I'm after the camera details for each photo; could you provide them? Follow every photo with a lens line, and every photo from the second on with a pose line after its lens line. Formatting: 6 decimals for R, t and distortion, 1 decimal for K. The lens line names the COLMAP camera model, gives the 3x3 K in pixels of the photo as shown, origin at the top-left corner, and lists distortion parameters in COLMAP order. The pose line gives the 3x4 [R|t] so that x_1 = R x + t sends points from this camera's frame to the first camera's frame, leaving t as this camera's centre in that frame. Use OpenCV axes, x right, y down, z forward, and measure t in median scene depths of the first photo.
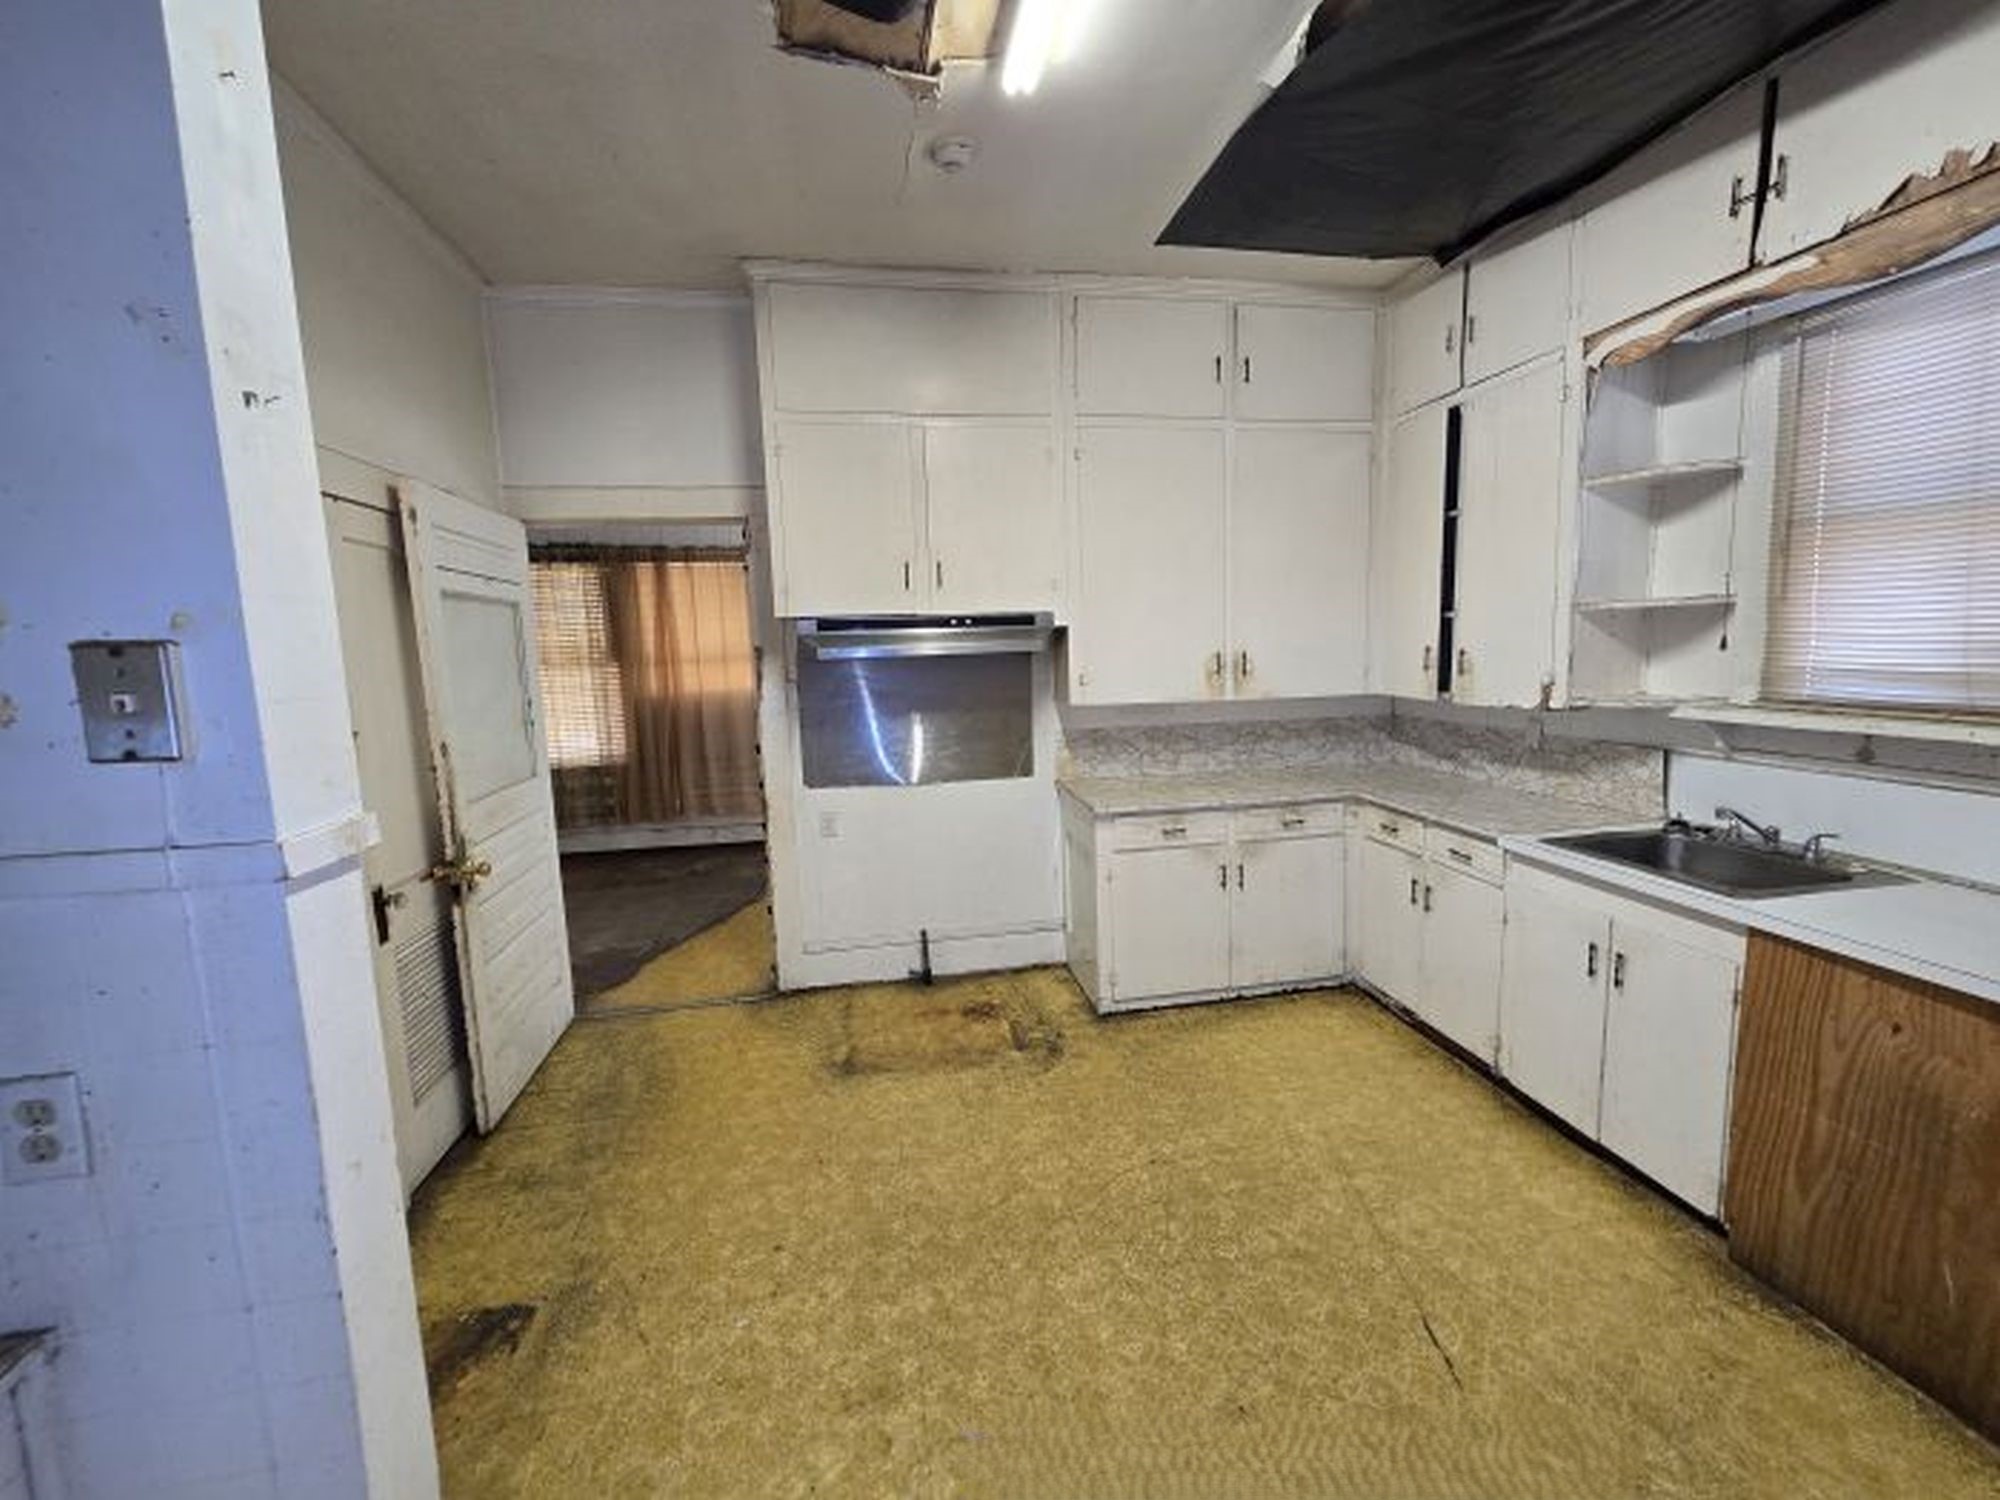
lens RADIAL K [[810.1, 0, 1000.0], [0, 810.1, 750.0], [0, 0, 1]] dist [-0.007024, -0.000129]
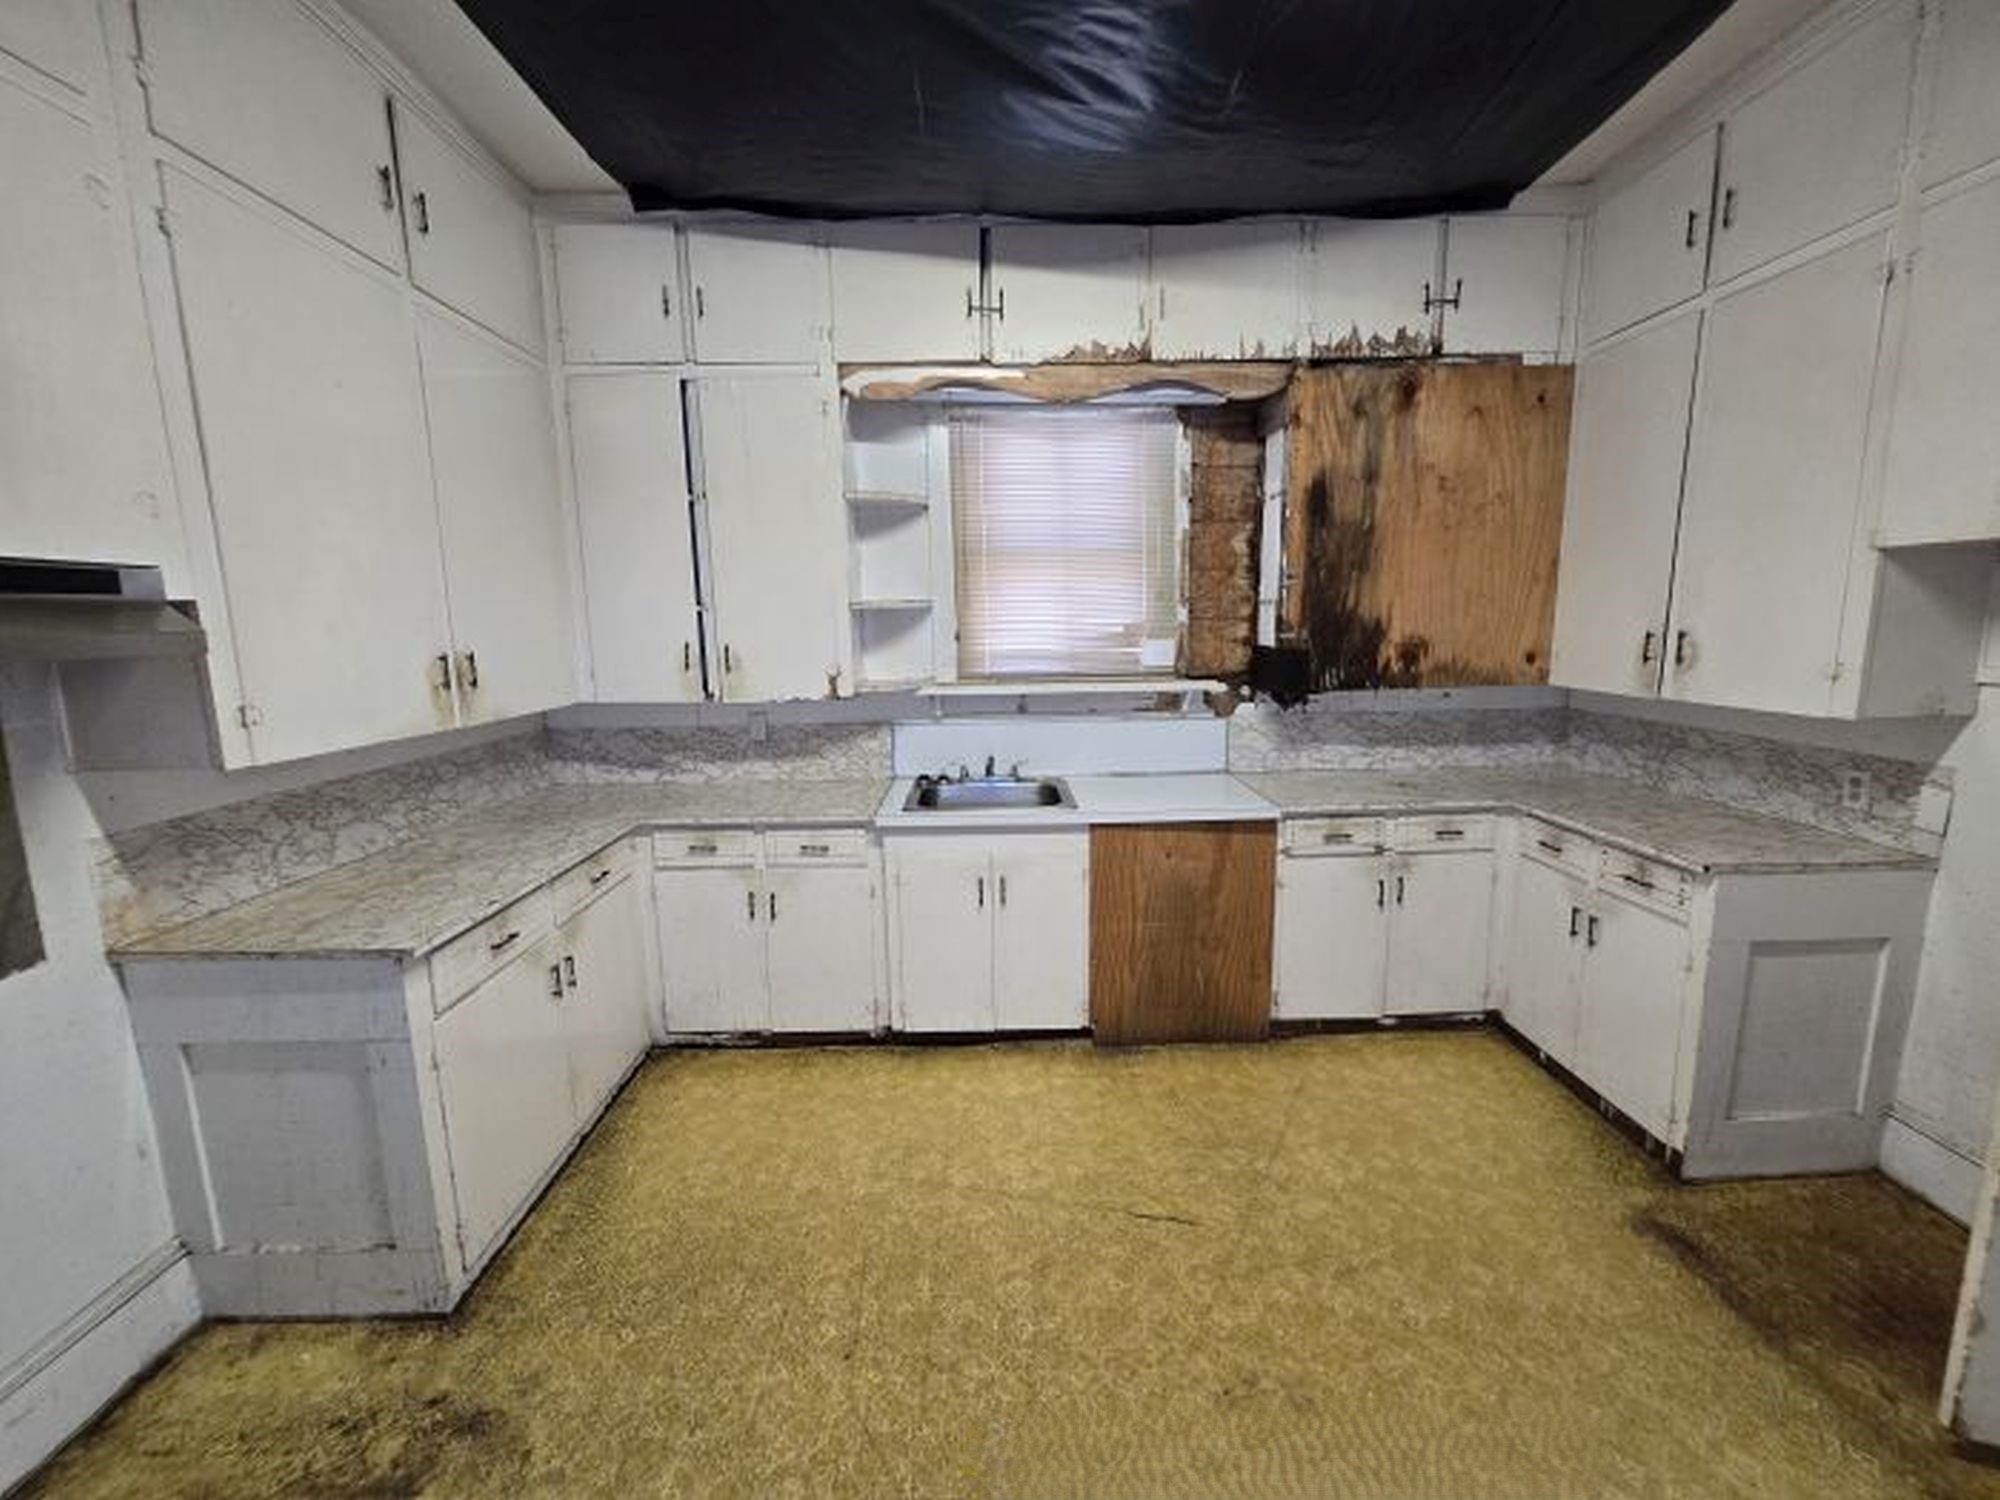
lens RADIAL K [[813.2, 0, 1000.0], [0, 813.2, 750.0], [0, 0, 1]] dist [-0.001583, 0.000367]
pose [[0.156885, -0.129362, 0.979108, -0.393588], [0.140575, 0.984215, 0.107512, -0.071796], [-0.977561, 0.120771, 0.172594, 0.630015]]
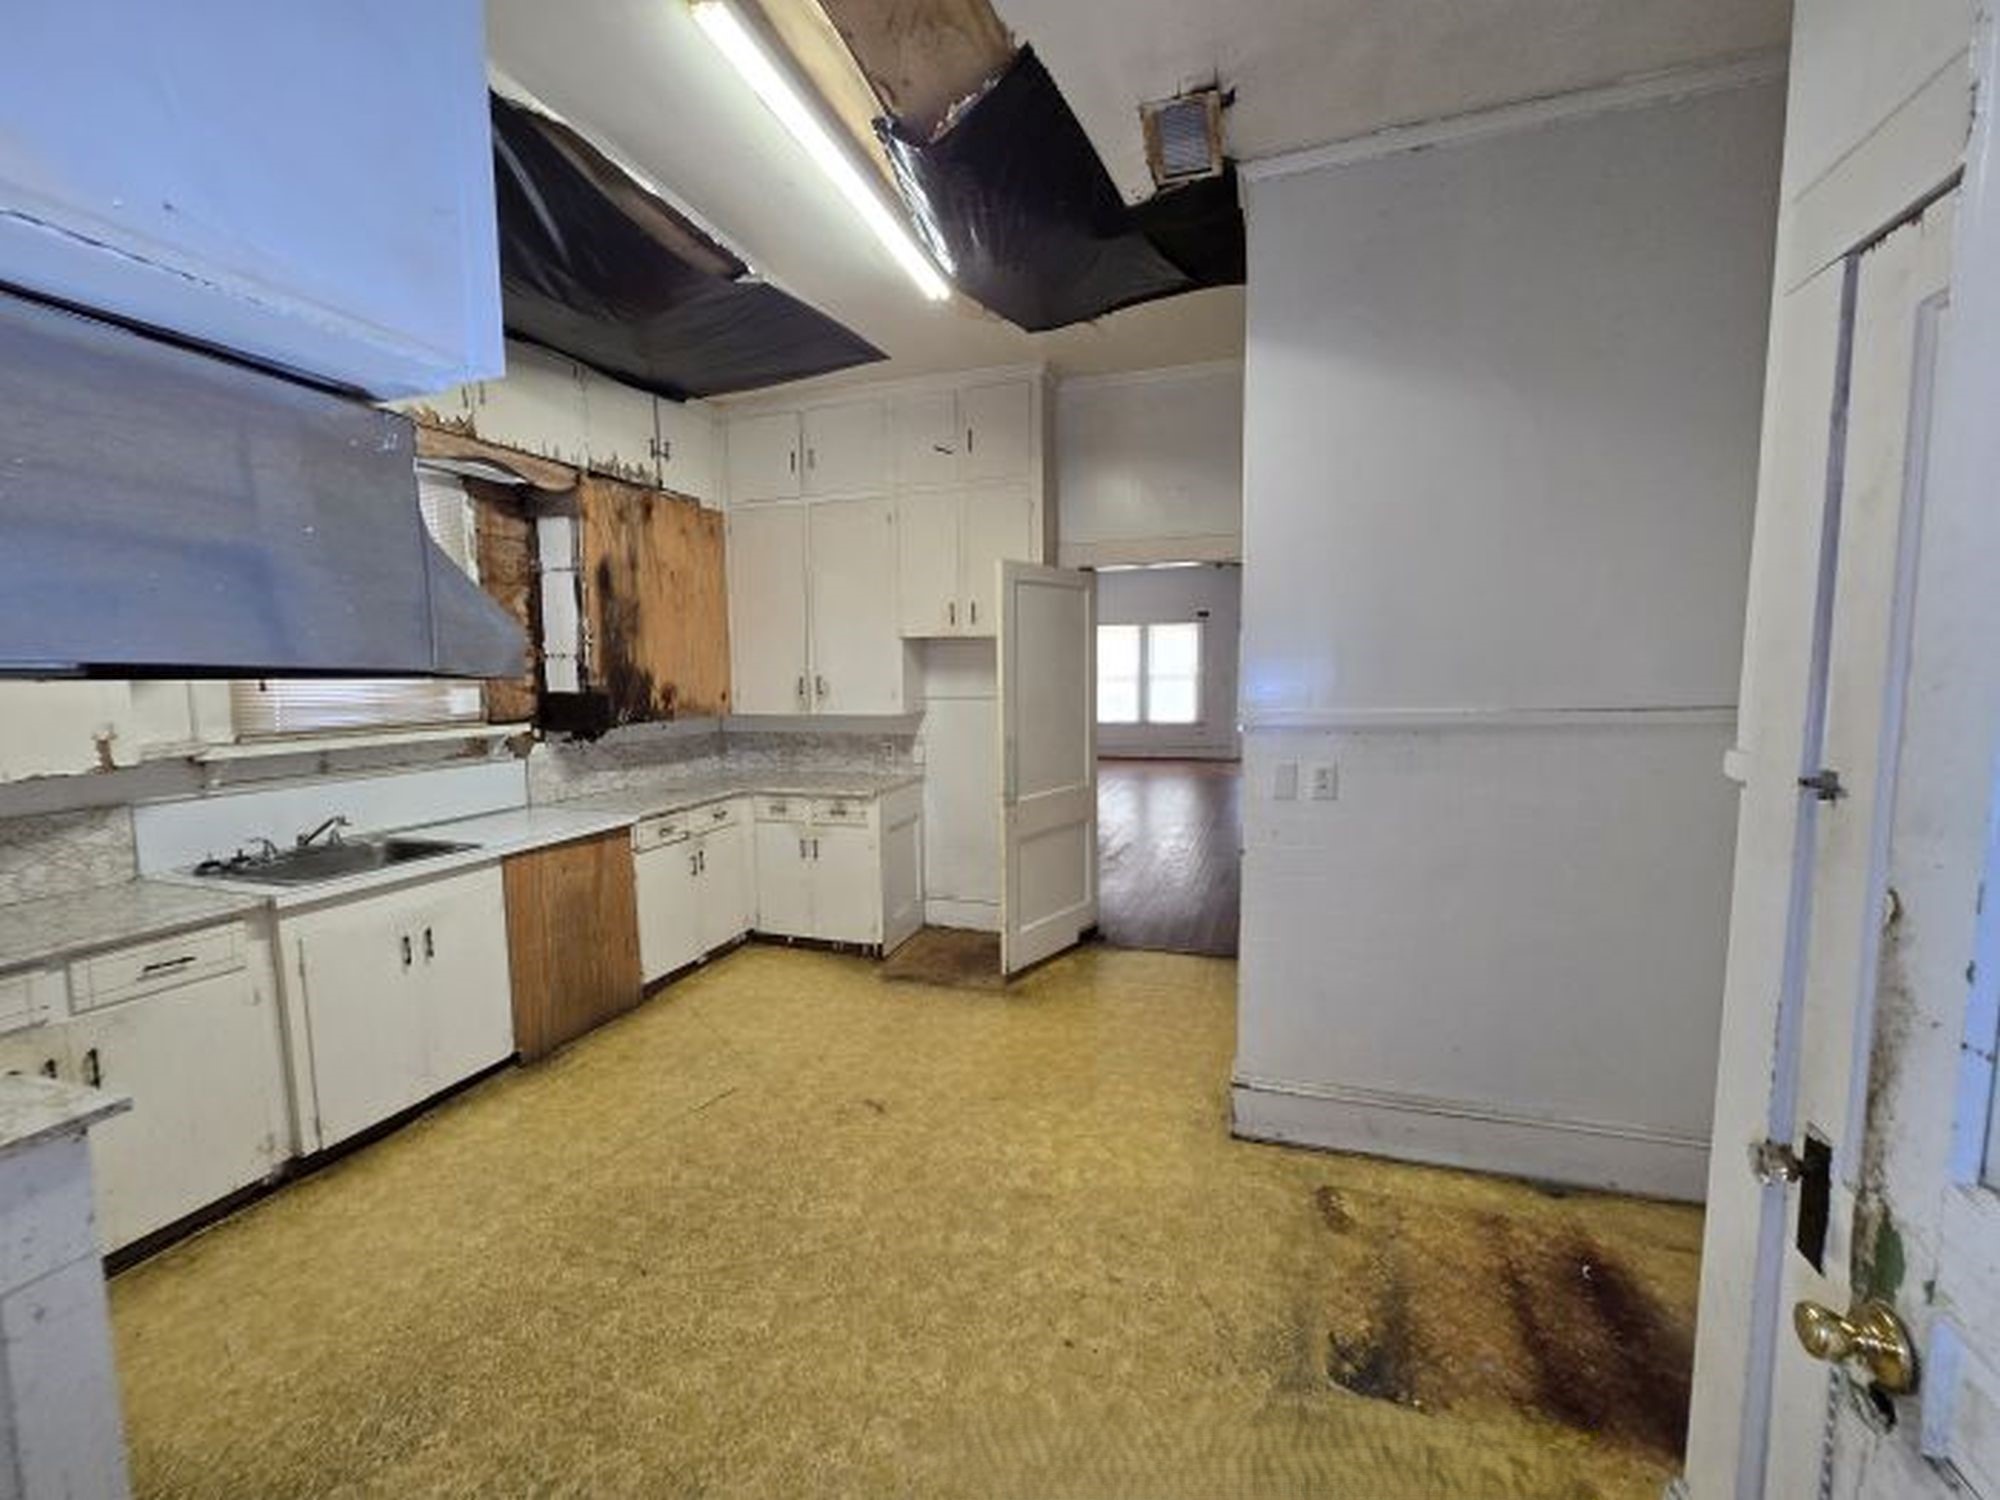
lens RADIAL K [[813.2, 0, 1000.0], [0, 813.2, 750.0], [0, 0, 1]] dist [-0.001583, 0.000367]
pose [[-0.872225, -0.008270, 0.489034, -0.509331], [0.101559, 0.975003, 0.197625, -0.145926], [-0.478444, 0.222040, -0.849582, 1.318641]]
